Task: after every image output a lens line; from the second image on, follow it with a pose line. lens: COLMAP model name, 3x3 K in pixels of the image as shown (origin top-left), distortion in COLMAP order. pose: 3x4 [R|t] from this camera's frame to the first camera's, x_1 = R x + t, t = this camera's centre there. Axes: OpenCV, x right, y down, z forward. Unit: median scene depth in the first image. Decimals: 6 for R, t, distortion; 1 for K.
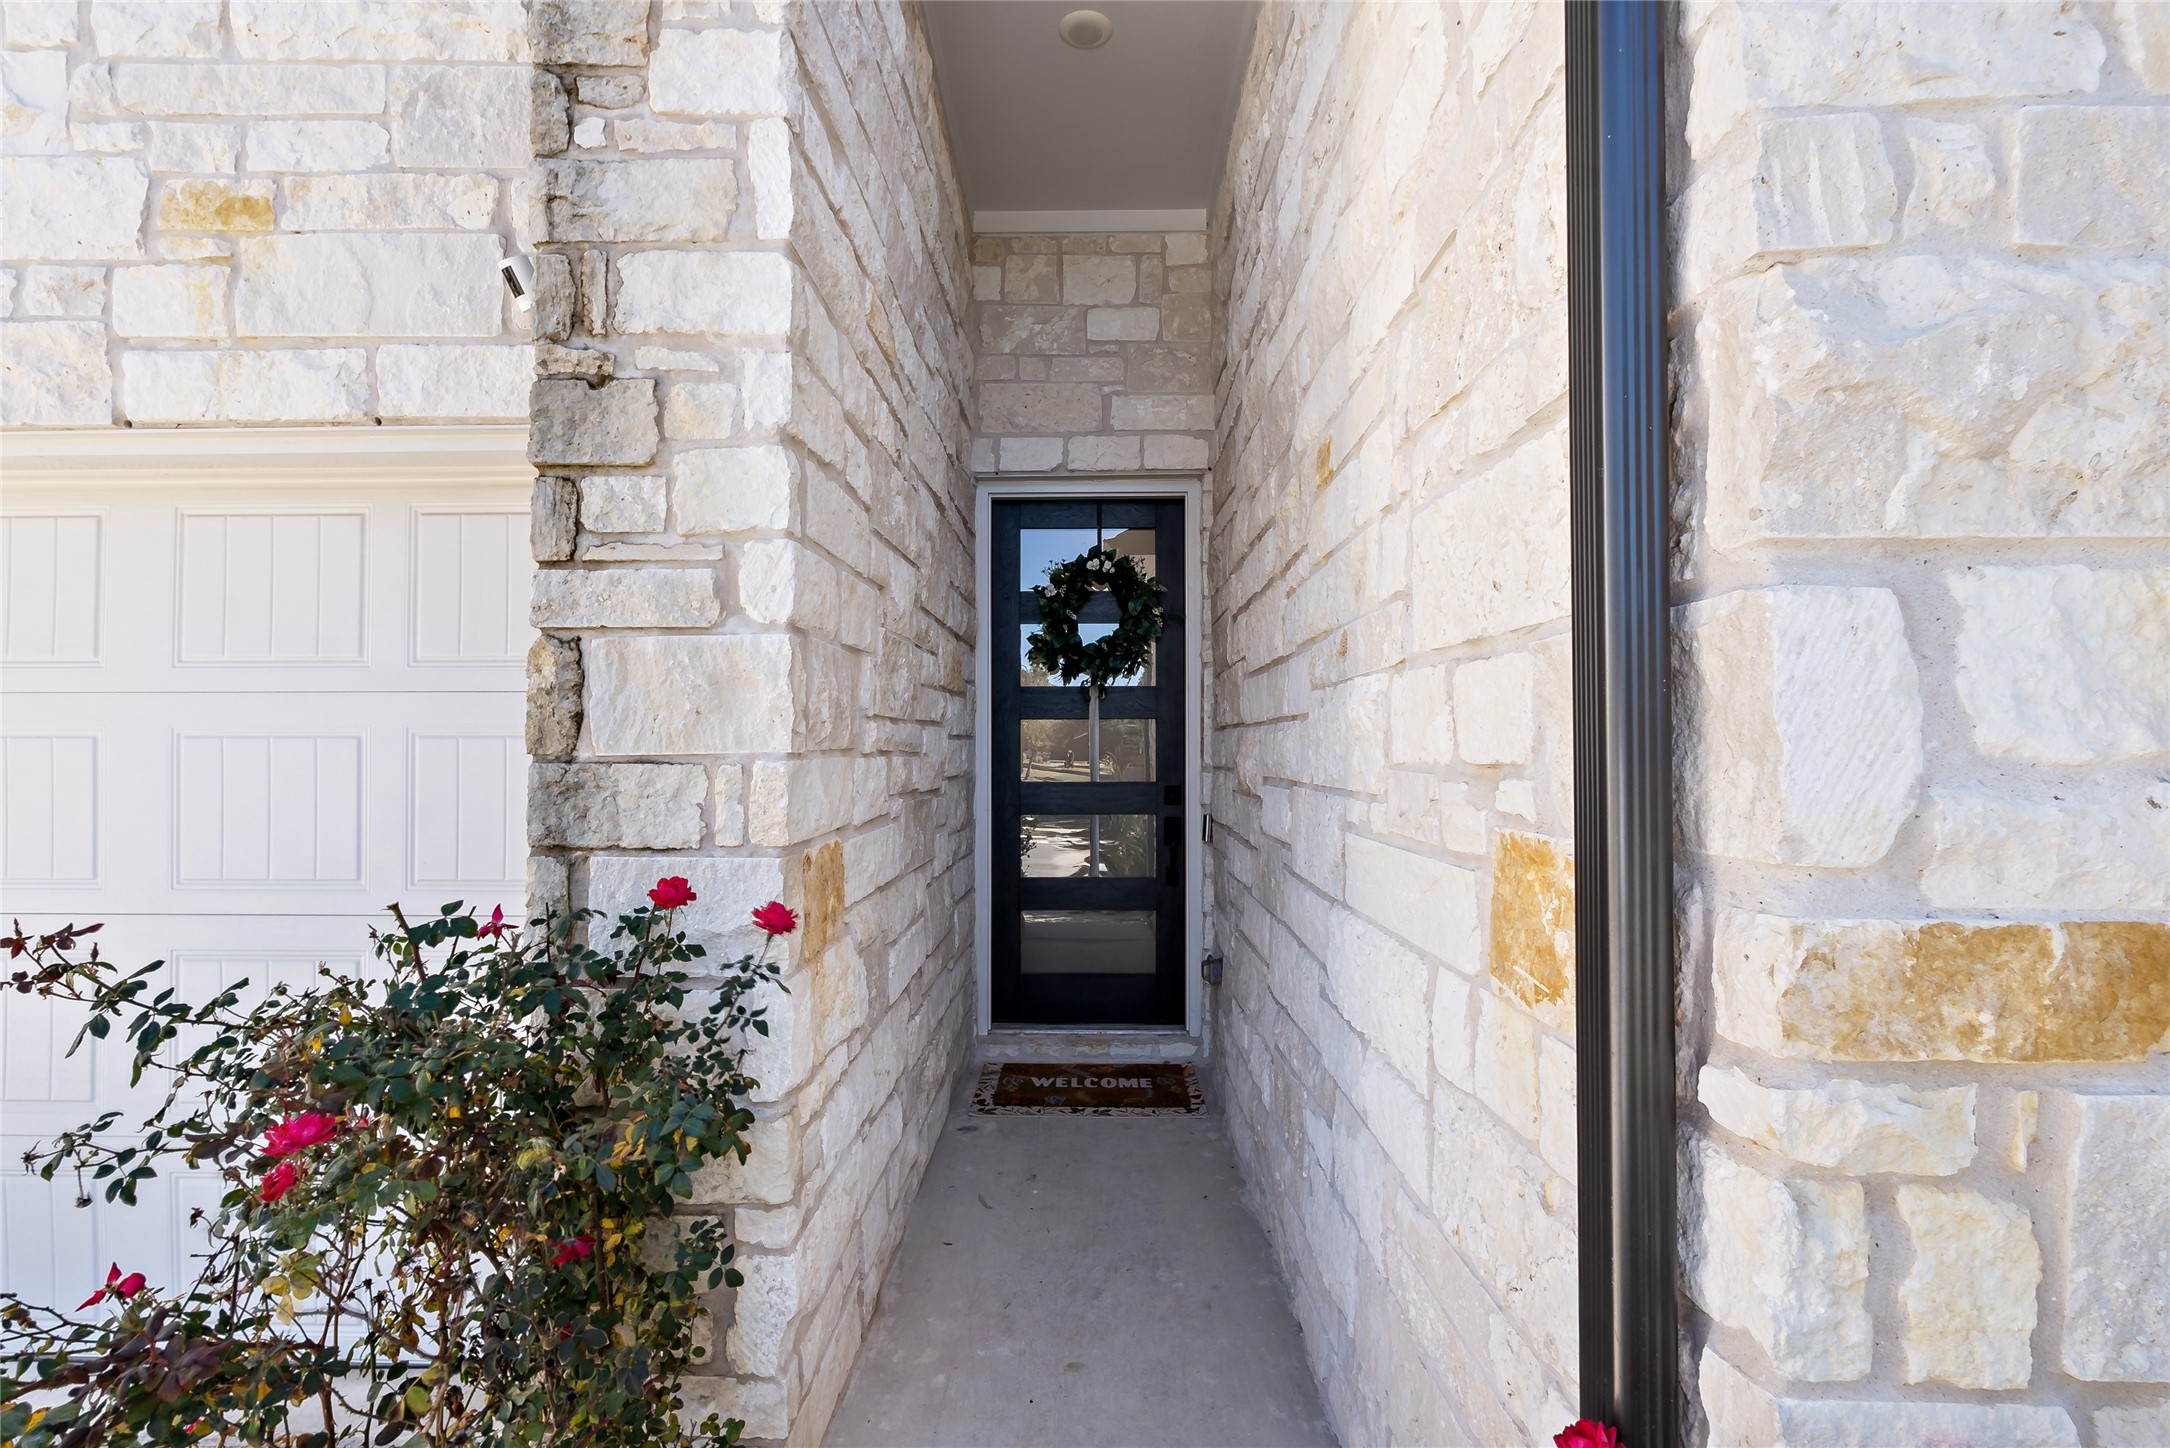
lens RADIAL K [[1010.8, 0, 1080.2], [0, 1010.8, 727.5], [0, 0, 1]] dist [-0.001936, -0.000775]
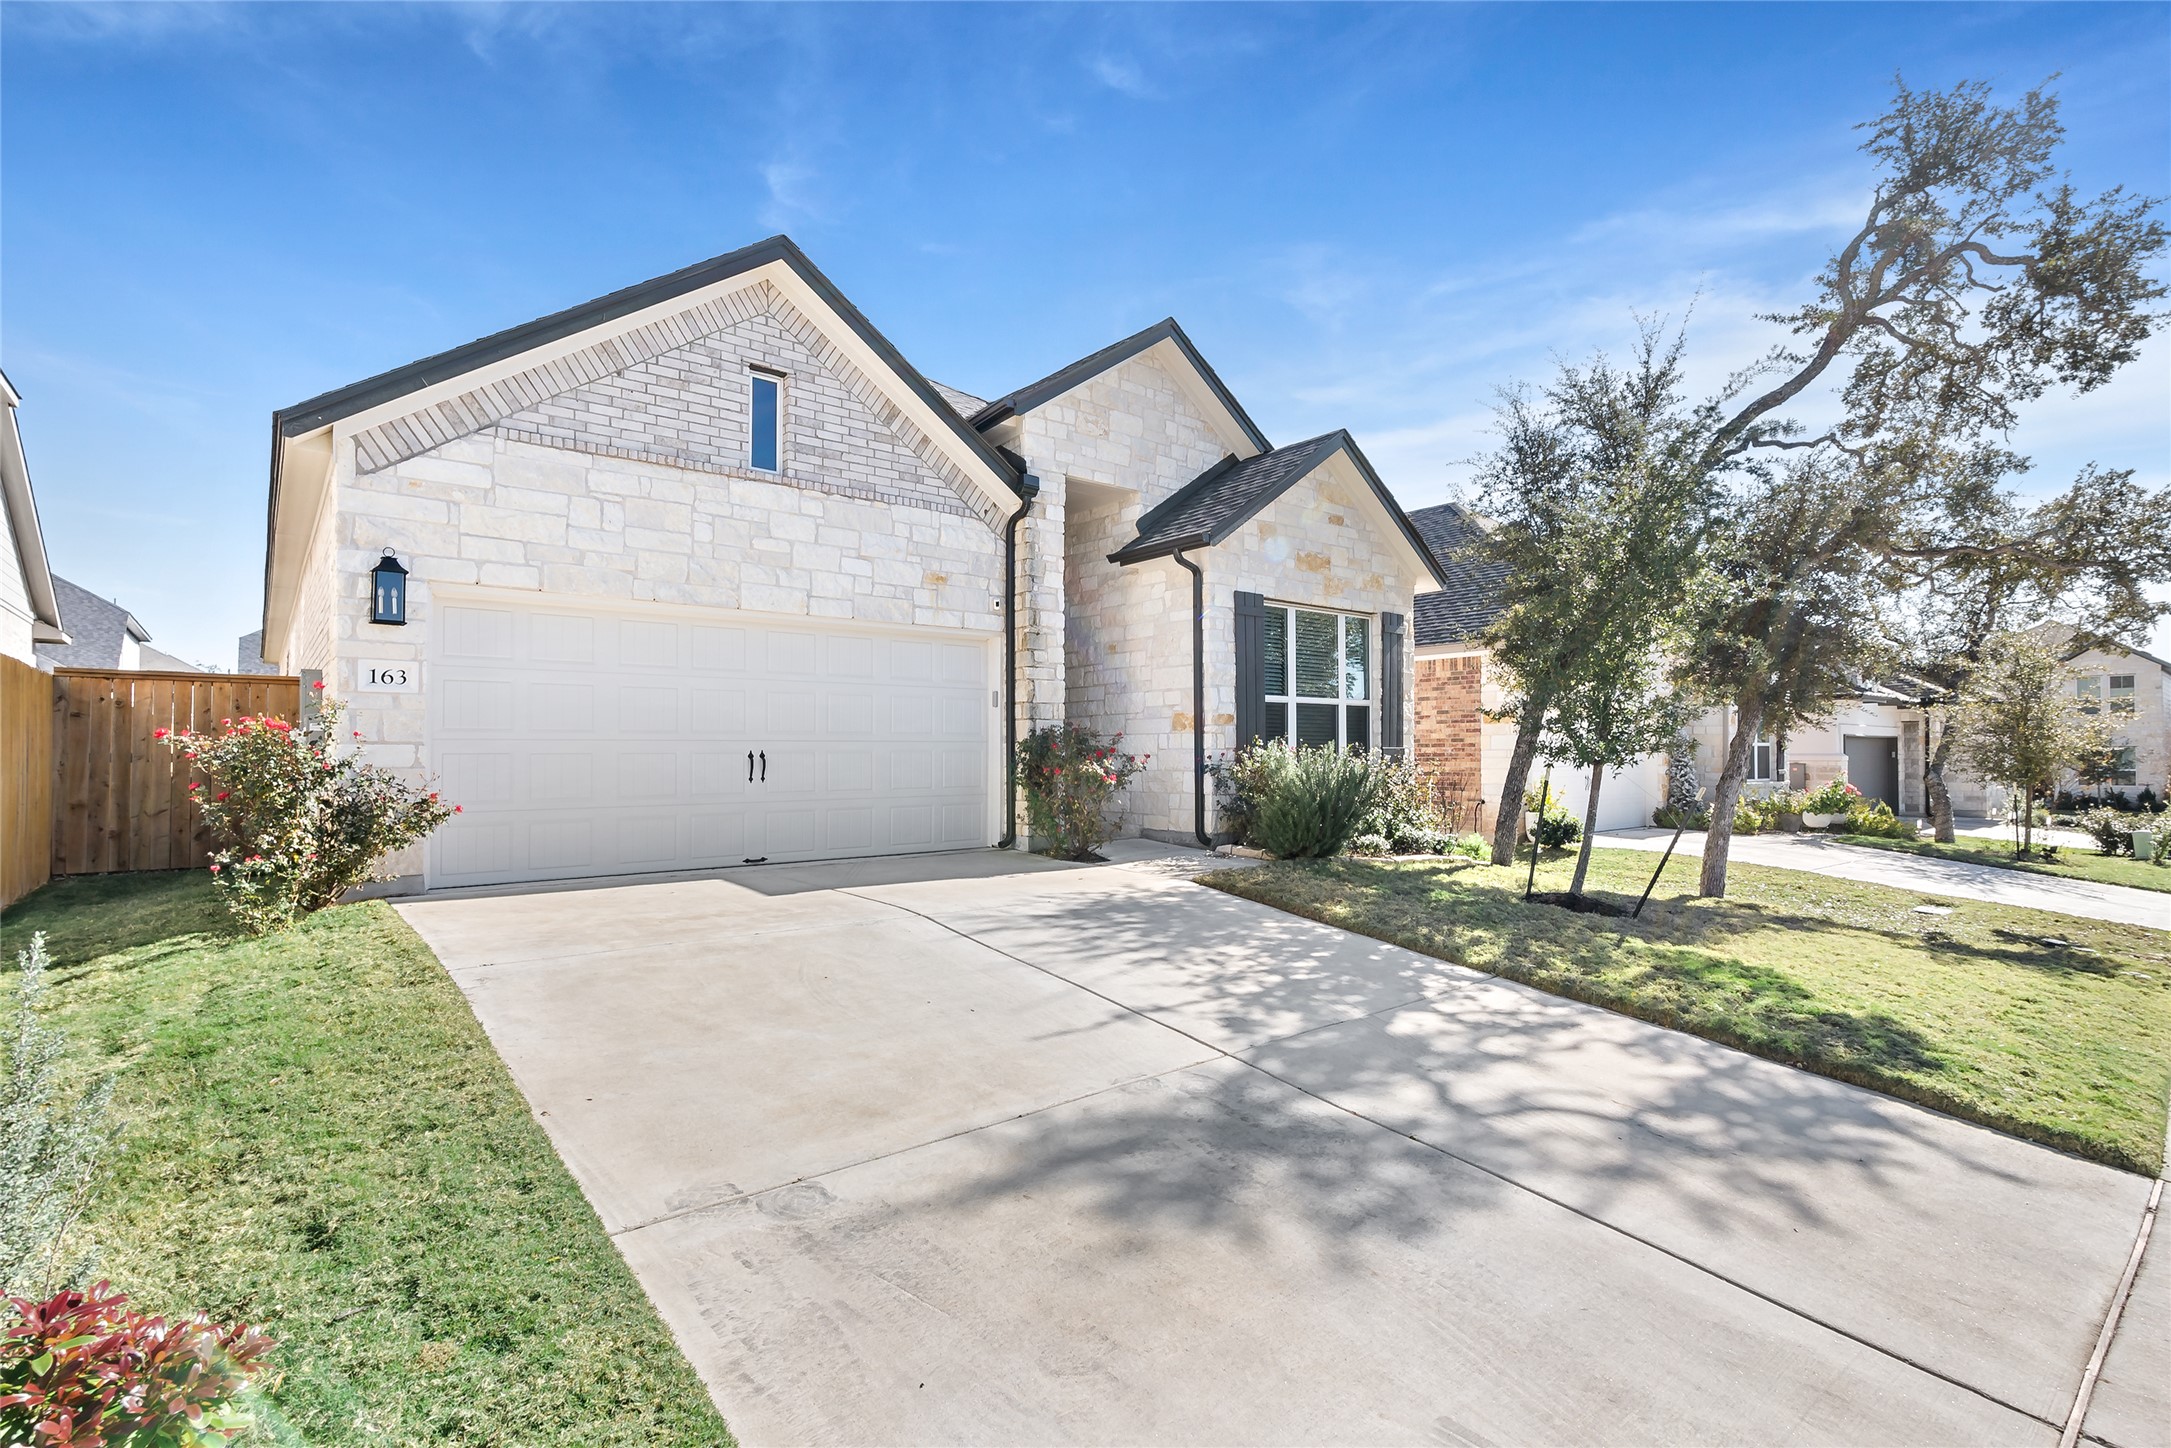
lens RADIAL K [[1011.2, 0, 1082.9], [0, 1011.2, 731.6], [0, 0, 1]] dist [-0.001936, -0.000775]
pose [[0.759617, 0.008164, 0.650320, -3.277316], [-0.008592, 0.999960, -0.002517, 0.172201], [-0.650314, -0.003676, 0.759656, -2.840734]]
